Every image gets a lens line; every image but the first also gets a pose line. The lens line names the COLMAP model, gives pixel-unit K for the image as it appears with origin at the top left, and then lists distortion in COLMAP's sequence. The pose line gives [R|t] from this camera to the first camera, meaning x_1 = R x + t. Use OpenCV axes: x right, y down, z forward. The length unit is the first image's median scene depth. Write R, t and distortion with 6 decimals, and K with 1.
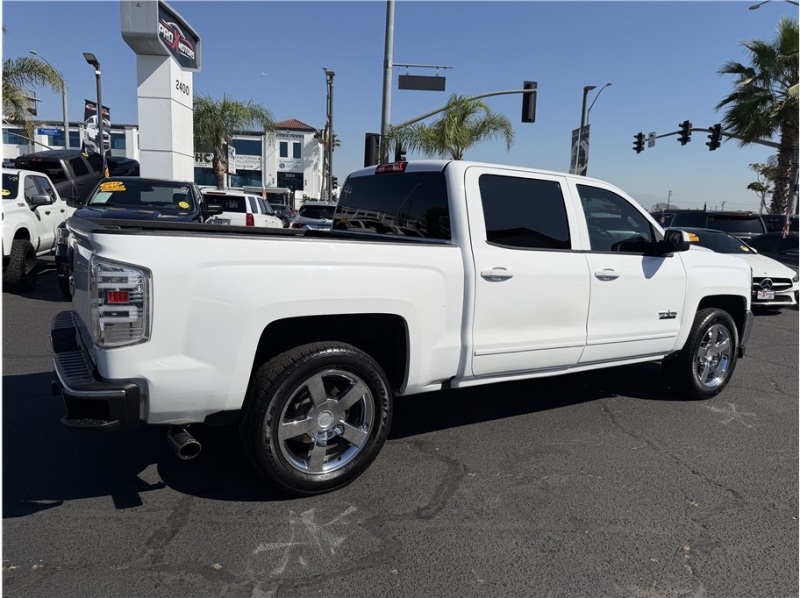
lens RADIAL K [[562.8, 0, 399.1], [0, 562.8, 298.3], [0, 0, 1]] dist [0.029517, -0.042568]
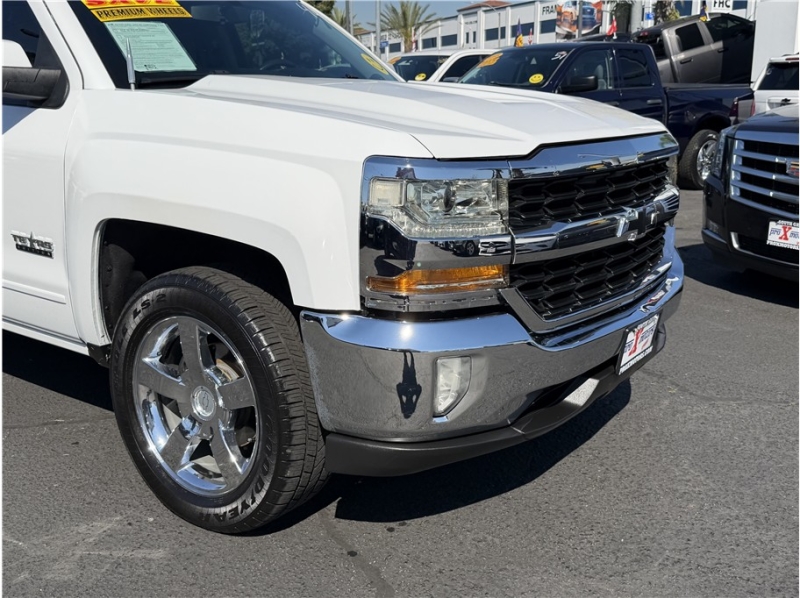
lens RADIAL K [[822.1, 0, 406.3], [0, 822.1, 308.3], [0, 0, 1]] dist [0.232787, -0.573824]
pose [[0.367672, 0.185291, -0.911309, 0.248469], [-0.121298, 0.981133, 0.150549, -0.011285], [0.922011, 0.055187, 0.383210, 0.217395]]
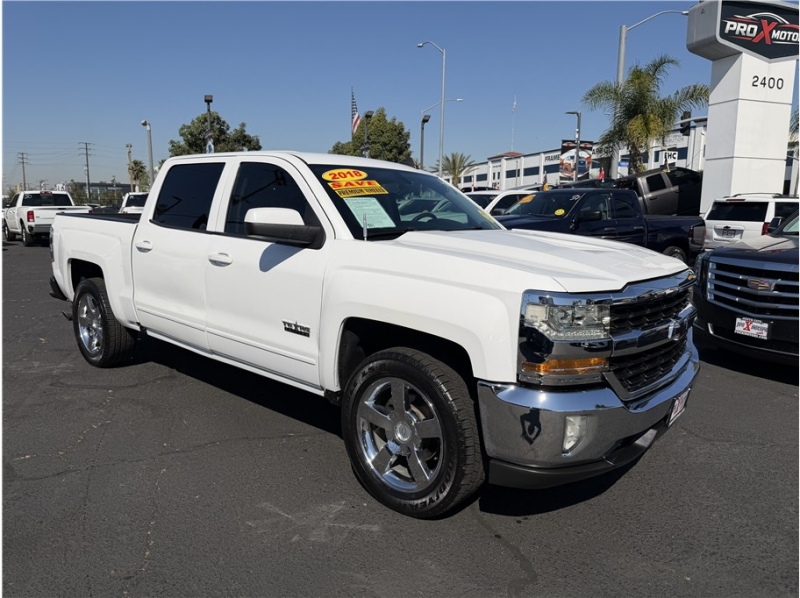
lens RADIAL K [[561.8, 0, 400.7], [0, 561.8, 295.8], [0, 0, 1]] dist [0.040981, -0.062400]
pose [[0.285139, 0.102689, -0.952970, 0.252291], [-0.144319, 0.987509, 0.063229, -0.015917], [0.947559, 0.119502, 0.296397, 0.194013]]
